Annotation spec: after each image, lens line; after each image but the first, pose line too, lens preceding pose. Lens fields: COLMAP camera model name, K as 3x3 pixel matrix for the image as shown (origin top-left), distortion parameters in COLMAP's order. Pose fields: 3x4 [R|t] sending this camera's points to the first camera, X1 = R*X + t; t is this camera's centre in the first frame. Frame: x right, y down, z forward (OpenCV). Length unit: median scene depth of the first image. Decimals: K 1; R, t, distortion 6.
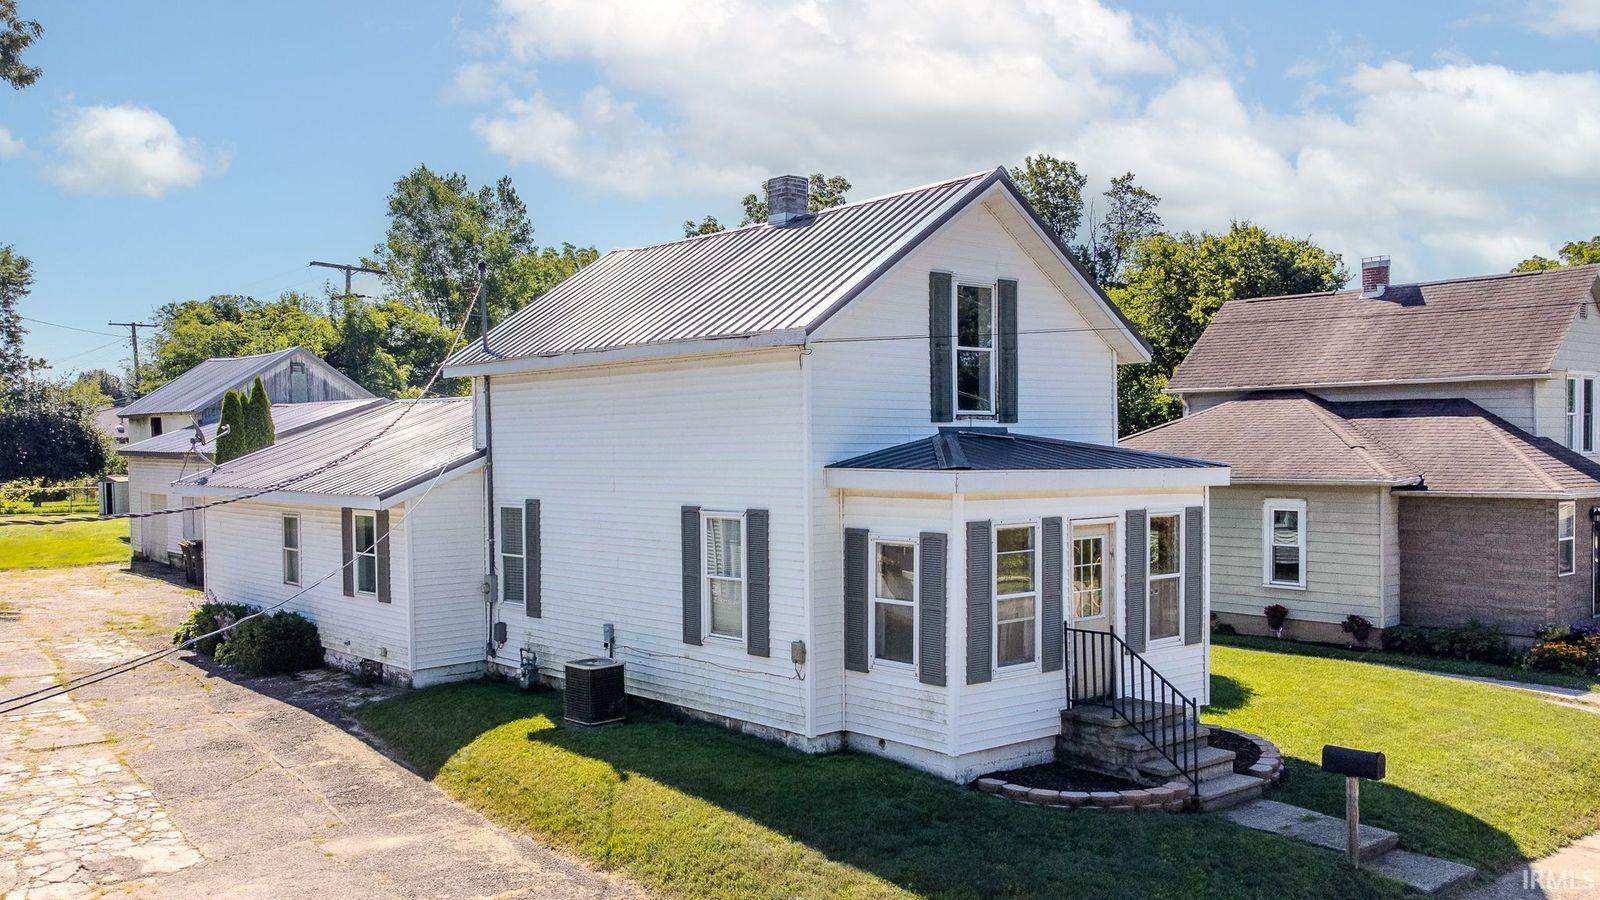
lens RADIAL K [[1383.3, 0, 798.2], [0, 1383.3, 452.1], [0, 0, 1]] dist [0.066196, 0.004692]
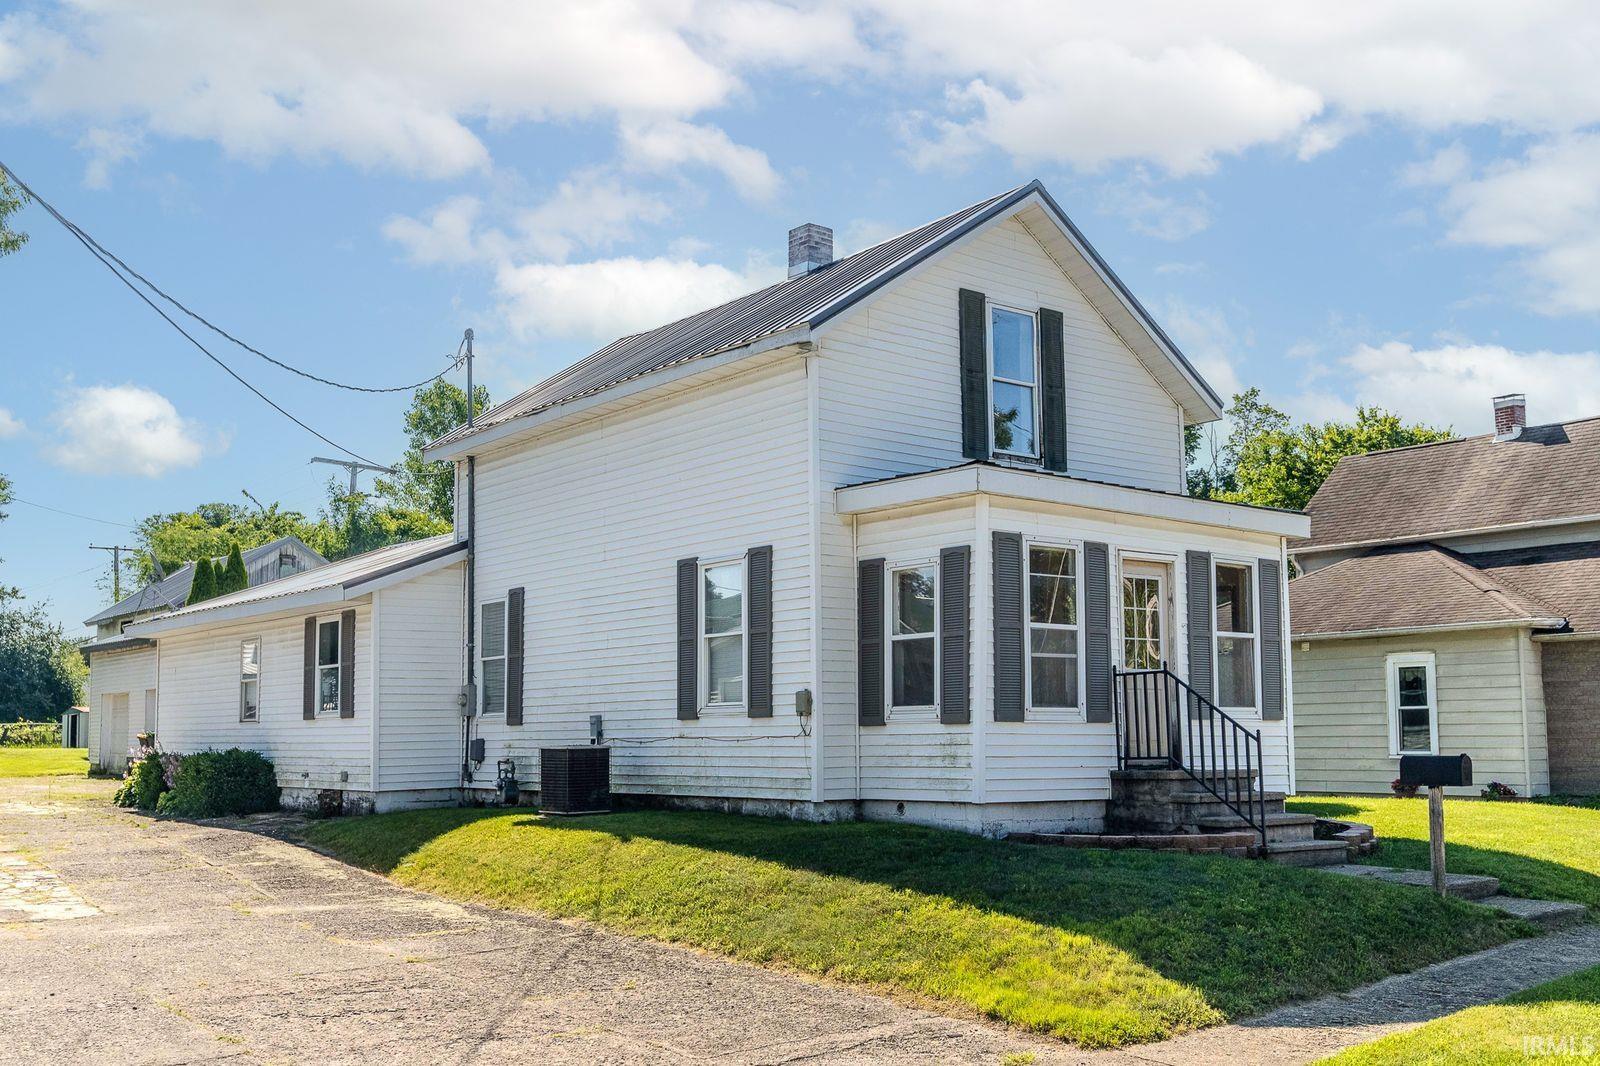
lens RADIAL K [[1613.7, 0, 849.3], [0, 1613.7, 561.3], [0, 0, 1]] dist [0.036835, 0.000000]
pose [[0.999682, -0.001652, -0.025182, 0.040770], [-0.001478, 0.992307, -0.123796, 0.137327], [0.025192, 0.123794, 0.991988, -0.002148]]
